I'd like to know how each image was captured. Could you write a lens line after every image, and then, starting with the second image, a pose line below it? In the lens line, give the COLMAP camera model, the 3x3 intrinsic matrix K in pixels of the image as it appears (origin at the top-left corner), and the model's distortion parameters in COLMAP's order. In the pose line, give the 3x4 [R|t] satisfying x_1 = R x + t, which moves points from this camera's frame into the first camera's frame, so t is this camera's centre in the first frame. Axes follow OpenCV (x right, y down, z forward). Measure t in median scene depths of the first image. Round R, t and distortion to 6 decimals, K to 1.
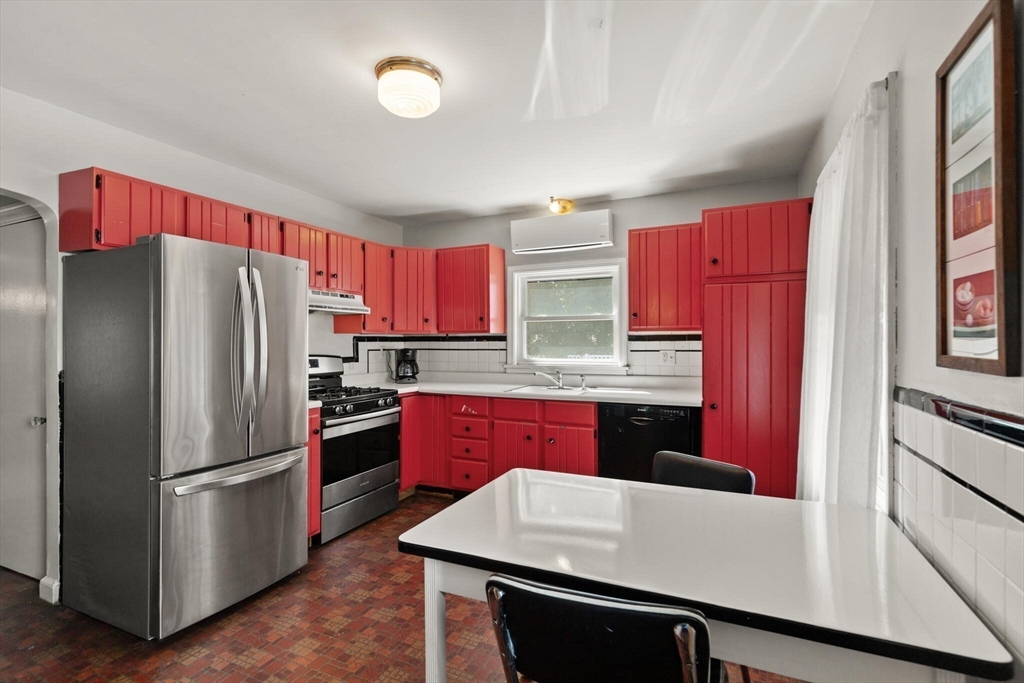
lens RADIAL K [[475.3, 0, 510.0], [0, 475.3, 340.2], [0, 0, 1]] dist [0.001410, -0.000089]
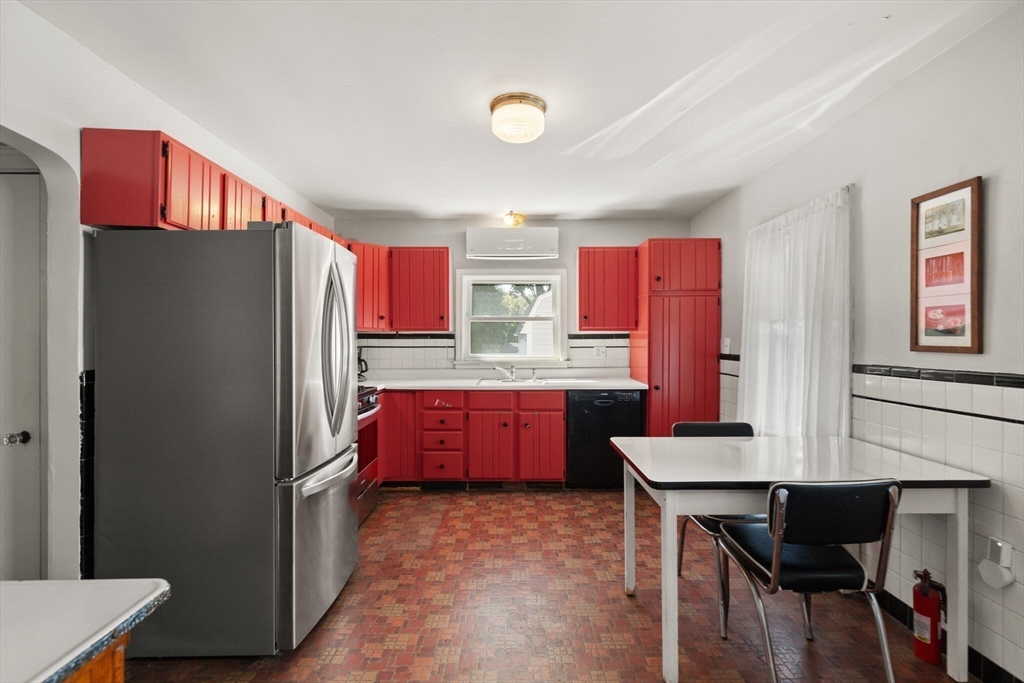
lens RADIAL K [[475.3, 0, 509.3], [0, 475.3, 340.4], [0, 0, 1]] dist [0.001410, -0.000089]
pose [[0.909278, 0.003270, 0.416177, -0.394167], [-0.003947, 0.999992, 0.000767, 0.004877], [-0.416171, -0.002340, 0.909283, -0.022936]]
